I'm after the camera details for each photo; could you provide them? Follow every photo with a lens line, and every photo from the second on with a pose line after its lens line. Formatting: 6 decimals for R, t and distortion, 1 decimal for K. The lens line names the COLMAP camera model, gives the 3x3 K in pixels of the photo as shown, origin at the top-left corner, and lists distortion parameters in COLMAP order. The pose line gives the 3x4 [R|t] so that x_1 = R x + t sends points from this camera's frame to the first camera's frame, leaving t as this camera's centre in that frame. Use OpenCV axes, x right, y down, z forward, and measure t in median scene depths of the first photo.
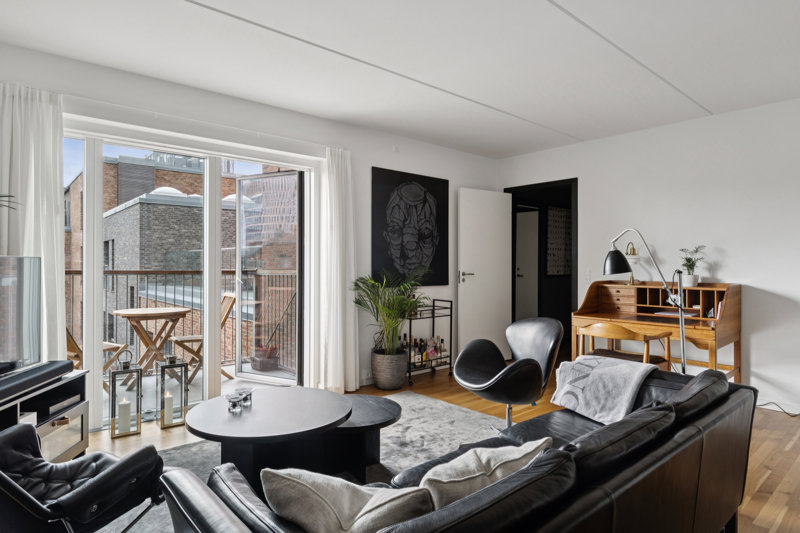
lens RADIAL K [[461.6, 0, 396.9], [0, 461.6, 263.6], [0, 0, 1]] dist [0.003850, 0.001145]
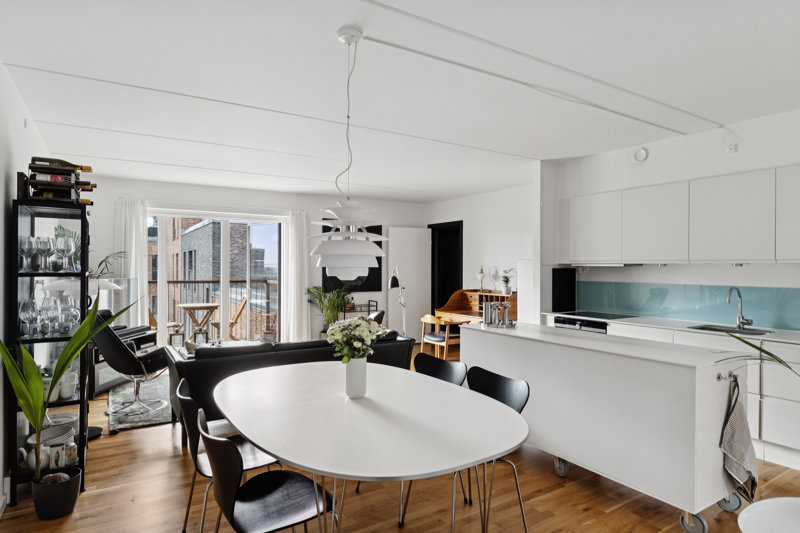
lens RADIAL K [[461.6, 0, 400.0], [0, 461.6, 266.5], [0, 0, 1]] dist [0.002371, 0.000785]
pose [[0.988634, 0.002081, -0.150331, 0.481071], [-0.001799, 0.999996, 0.002012, -0.045341], [0.150334, -0.001719, 0.988634, -0.594474]]
